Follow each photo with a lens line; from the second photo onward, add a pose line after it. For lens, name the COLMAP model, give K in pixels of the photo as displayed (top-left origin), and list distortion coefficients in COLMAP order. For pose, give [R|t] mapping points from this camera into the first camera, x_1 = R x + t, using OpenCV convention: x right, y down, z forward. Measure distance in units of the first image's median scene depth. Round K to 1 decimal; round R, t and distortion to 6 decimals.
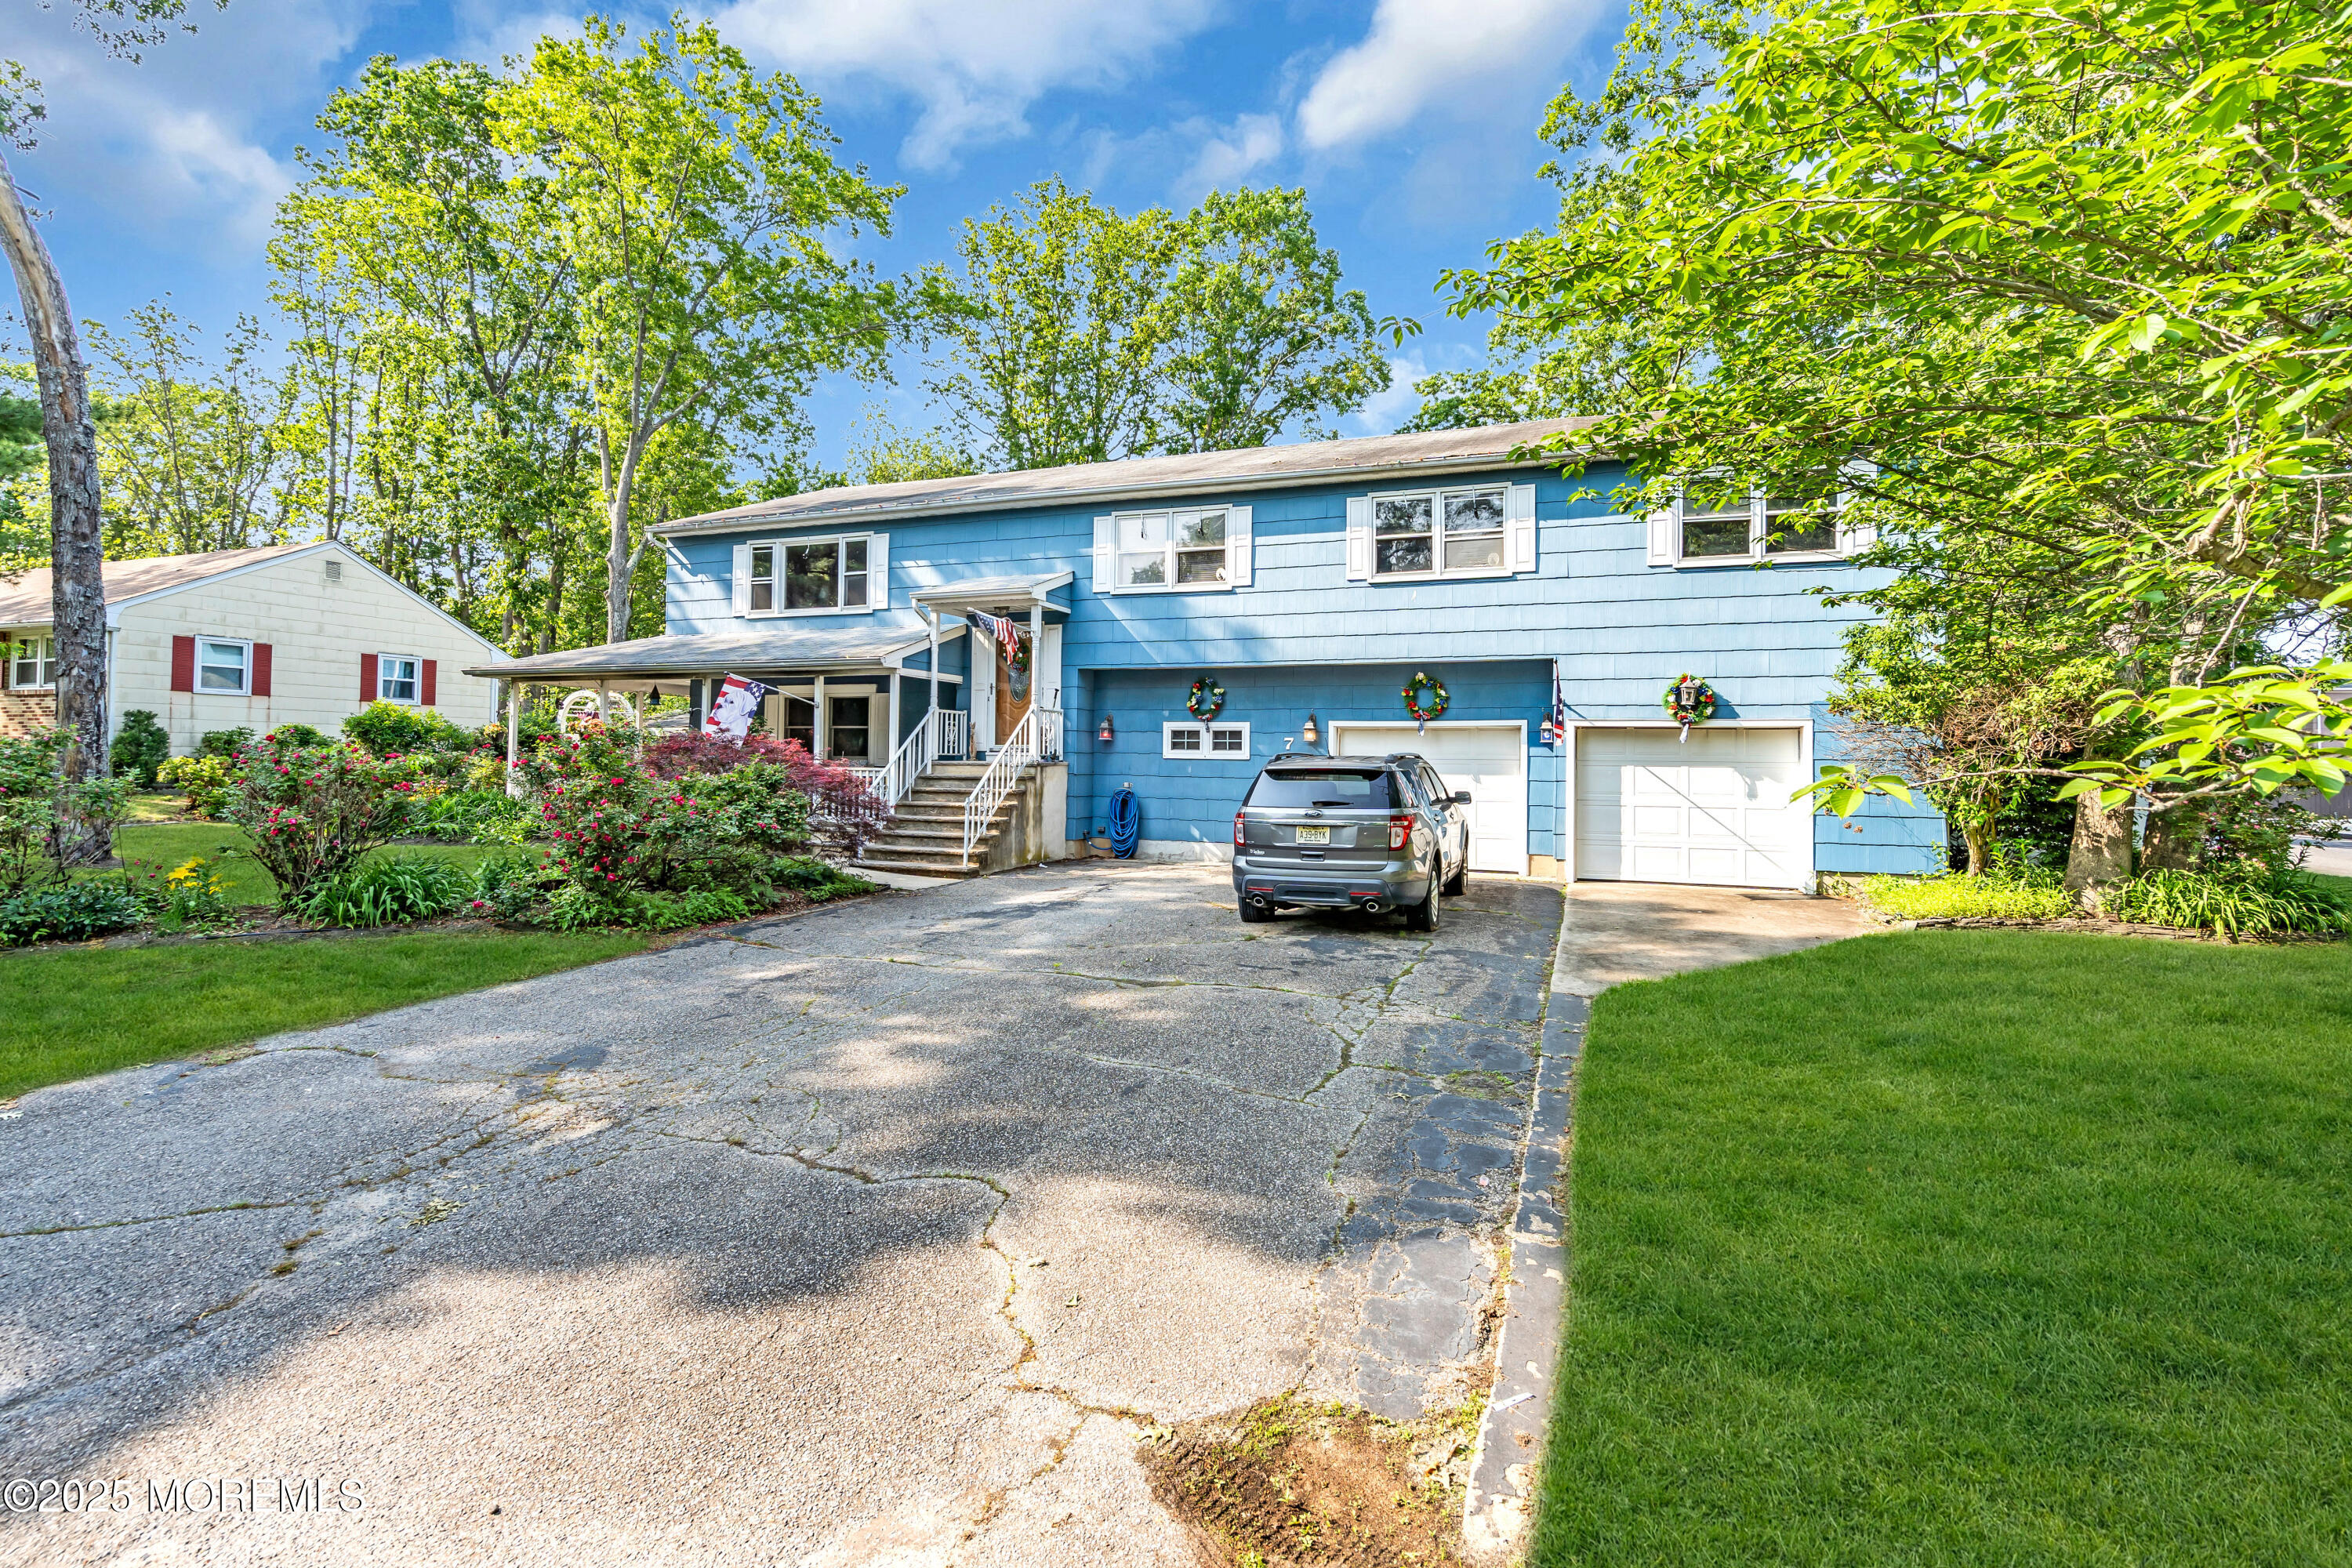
lens RADIAL K [[1058.3, 0, 1171.4], [0, 1058.3, 768.9], [0, 0, 1]] dist [-0.001402, -0.000046]
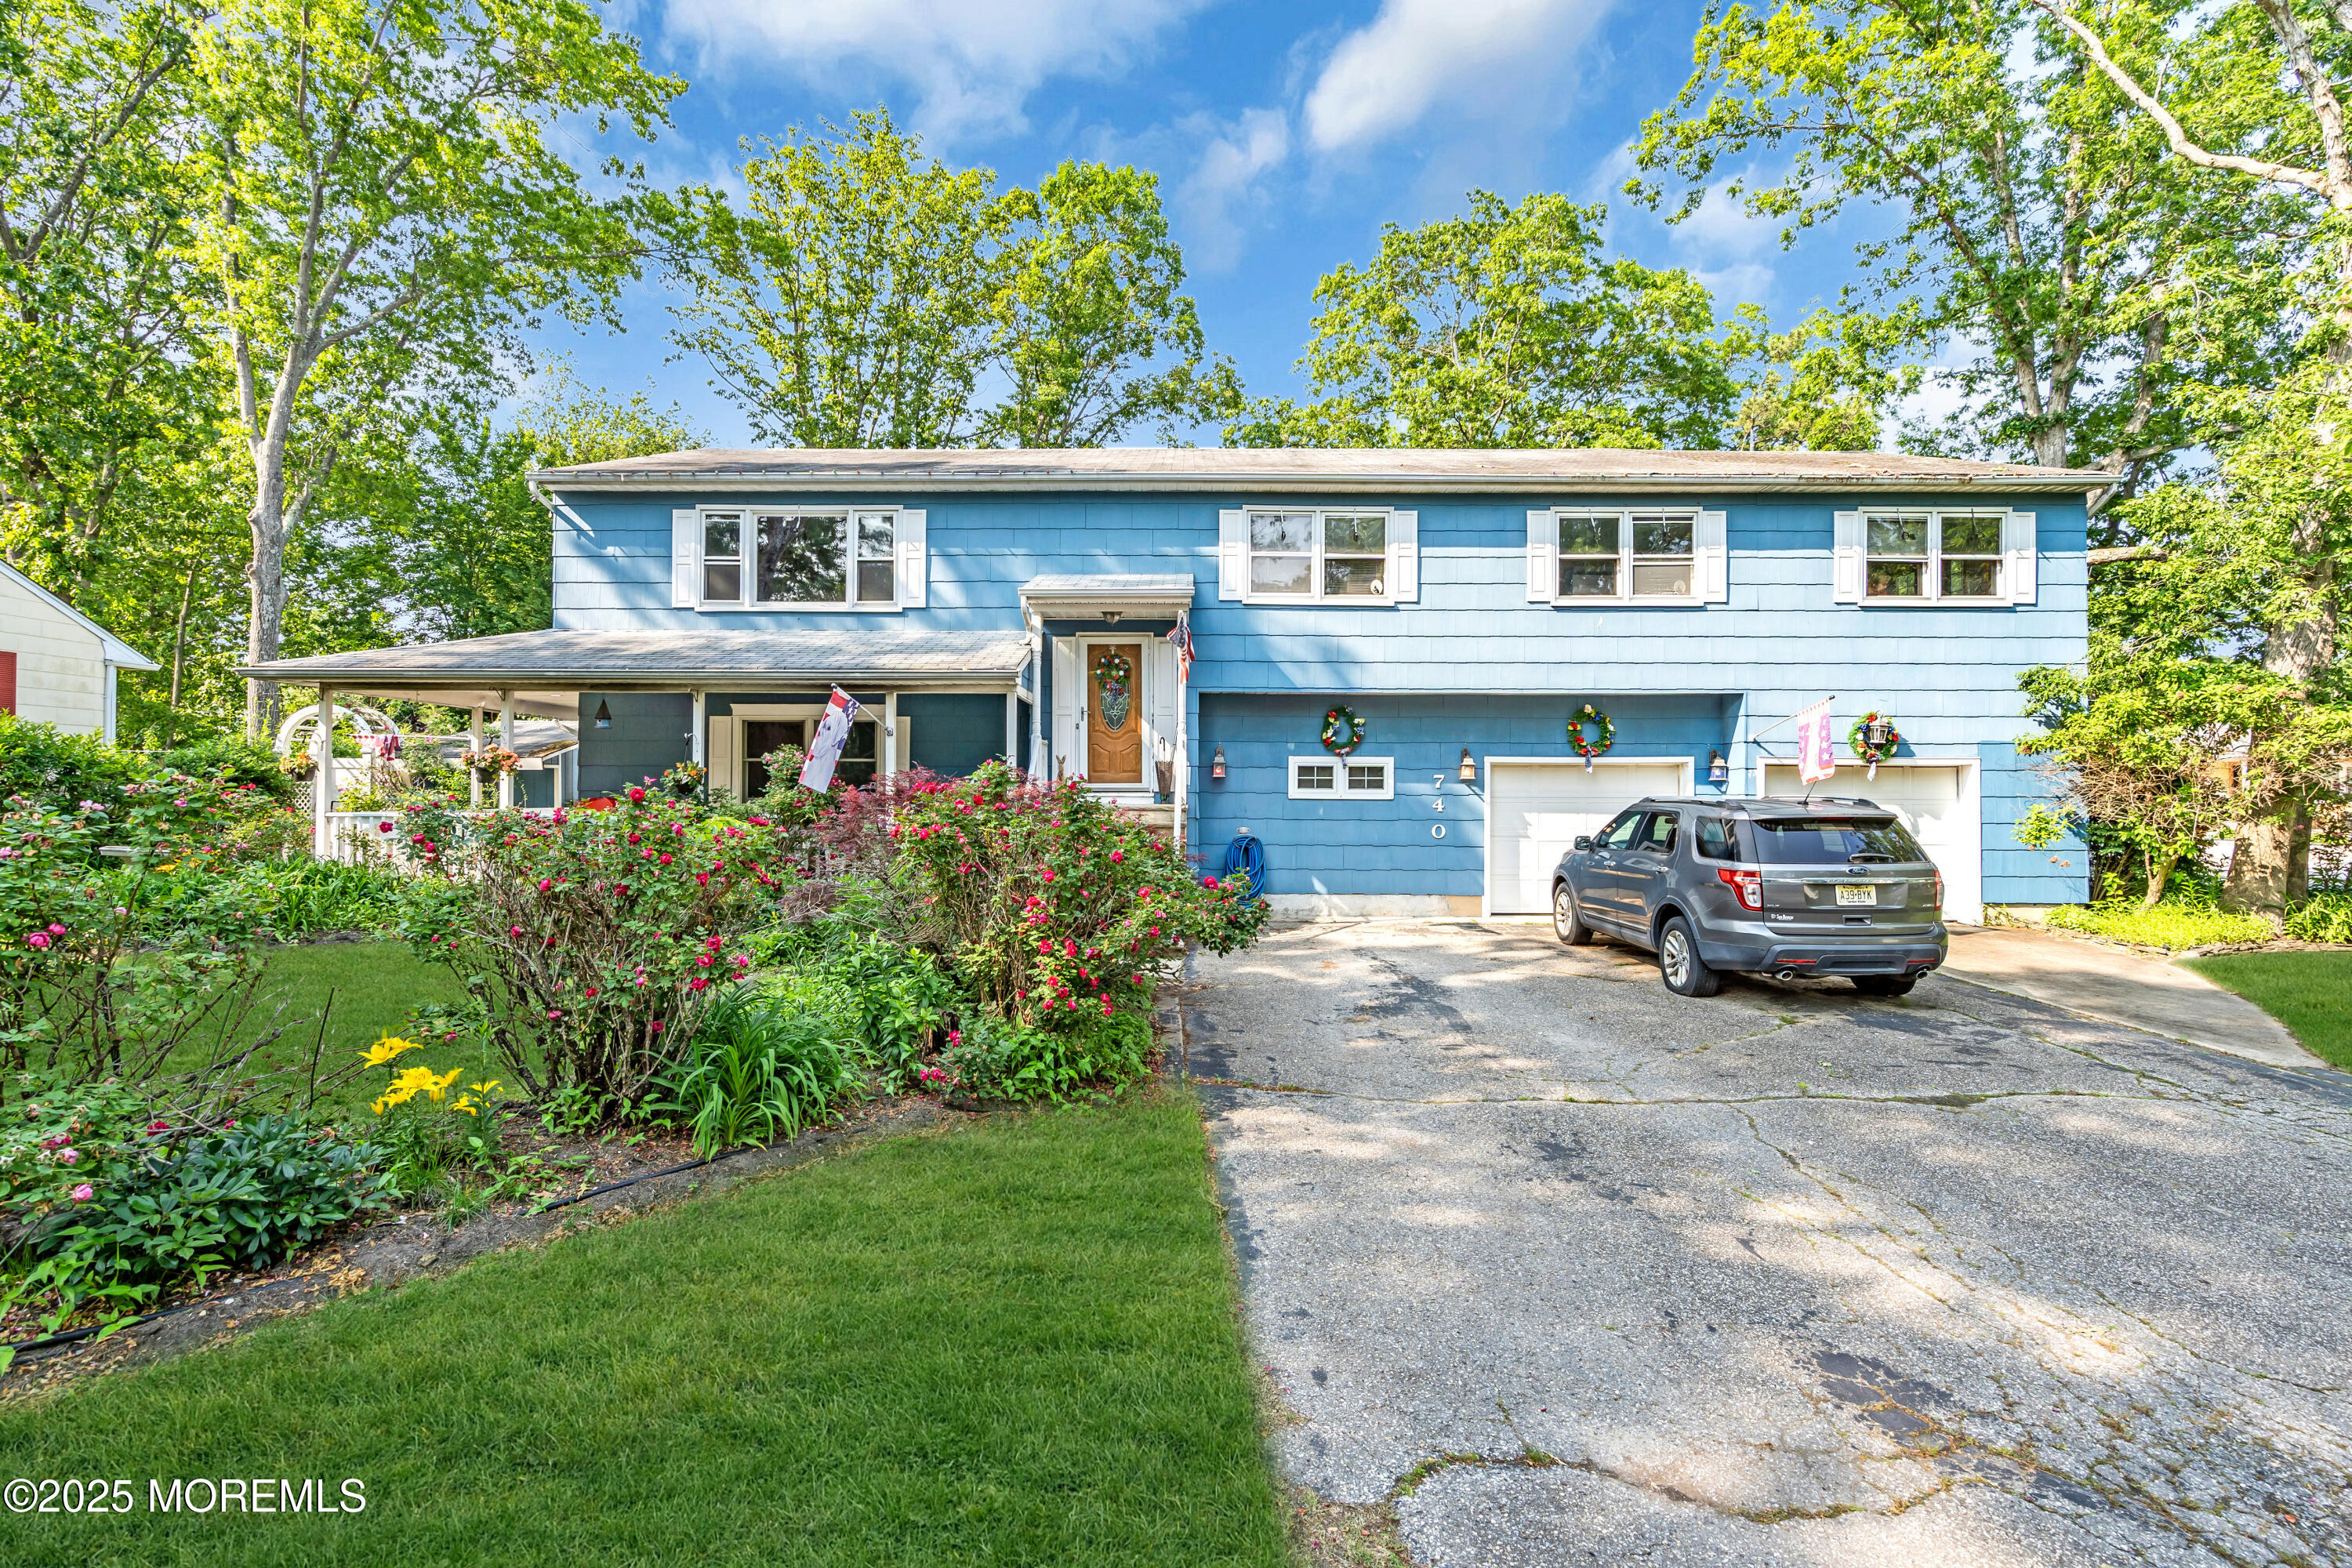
lens RADIAL K [[1094.2, 0, 1176.0], [0, 1094.2, 784.0], [0, 0, 1]] dist [-0.001982, -0.001021]
pose [[0.940555, -0.004348, 0.339613, -0.411585], [0.008726, 0.999897, -0.011366, -0.013306], [-0.339528, 0.013654, 0.940497, 0.212227]]
